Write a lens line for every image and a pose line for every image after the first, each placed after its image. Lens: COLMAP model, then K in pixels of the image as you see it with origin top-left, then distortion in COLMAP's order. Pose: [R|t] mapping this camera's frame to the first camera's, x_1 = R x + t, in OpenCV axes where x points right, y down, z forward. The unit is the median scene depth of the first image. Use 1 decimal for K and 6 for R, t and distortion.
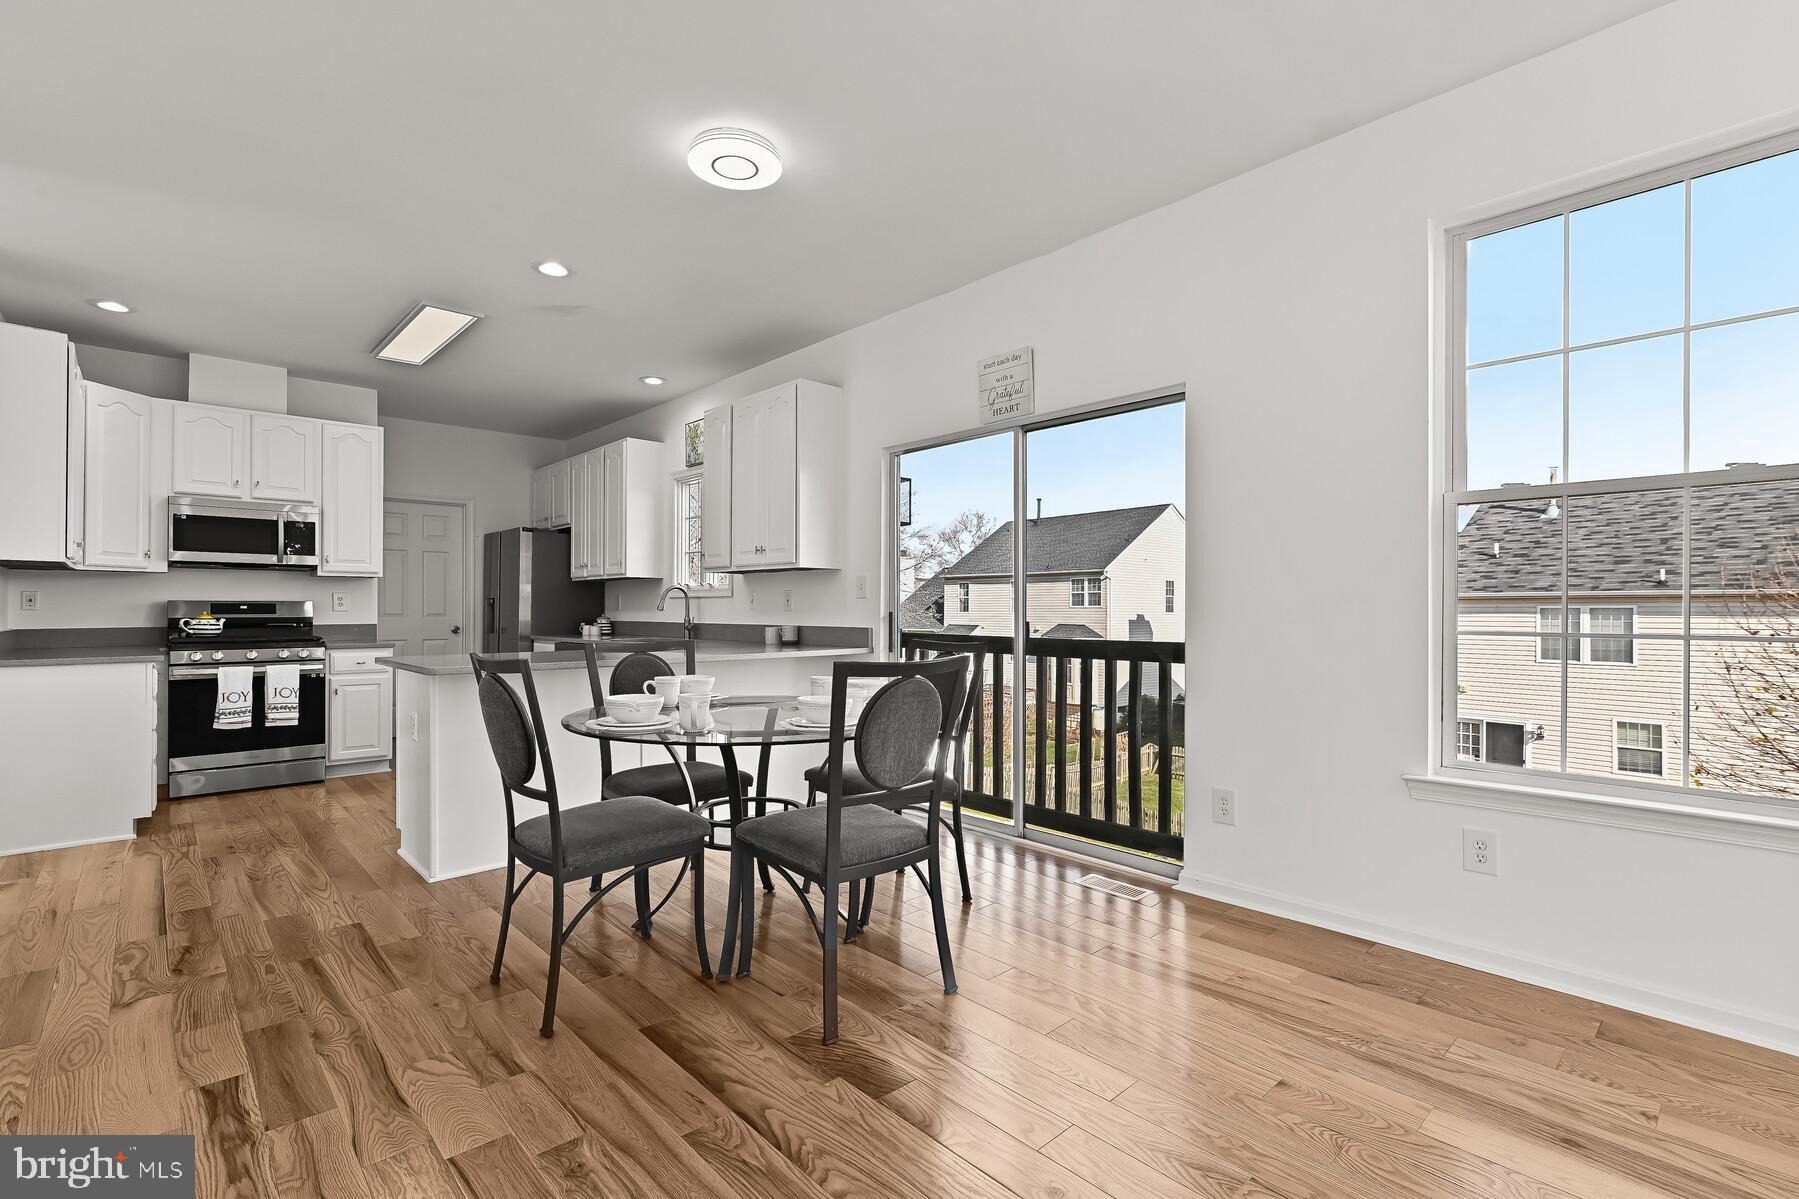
lens RADIAL K [[814.8, 0, 904.6], [0, 814.8, 603.0], [0, 0, 1]] dist [-0.005762, 0.000358]
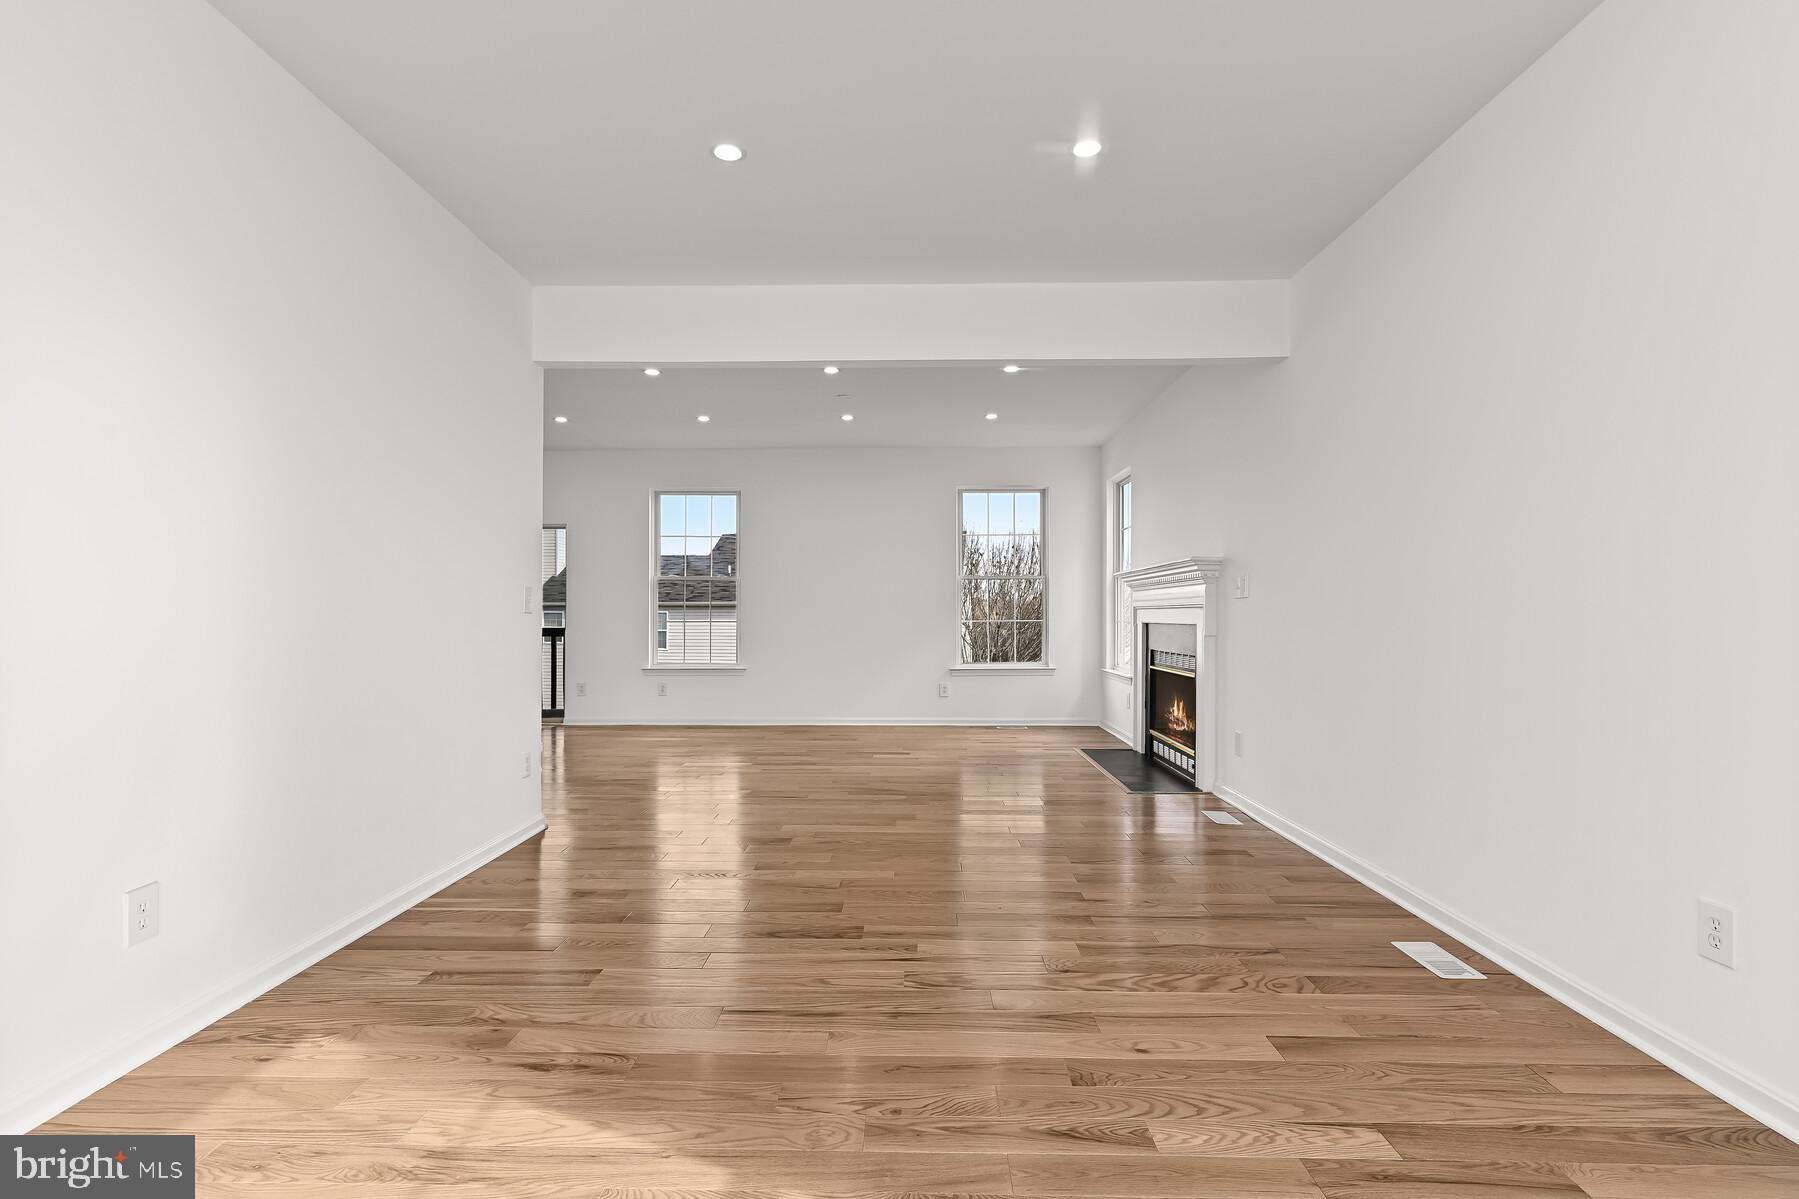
lens RADIAL K [[870.7, 0, 898.0], [0, 870.7, 600.8], [0, 0, 1]] dist [0.002328, -0.000242]
pose [[0.698383, 0.011106, 0.715638, -0.555835], [-0.006249, 0.999936, -0.009420, -0.008887], [-0.715697, 0.002107, 0.698408, -1.037877]]
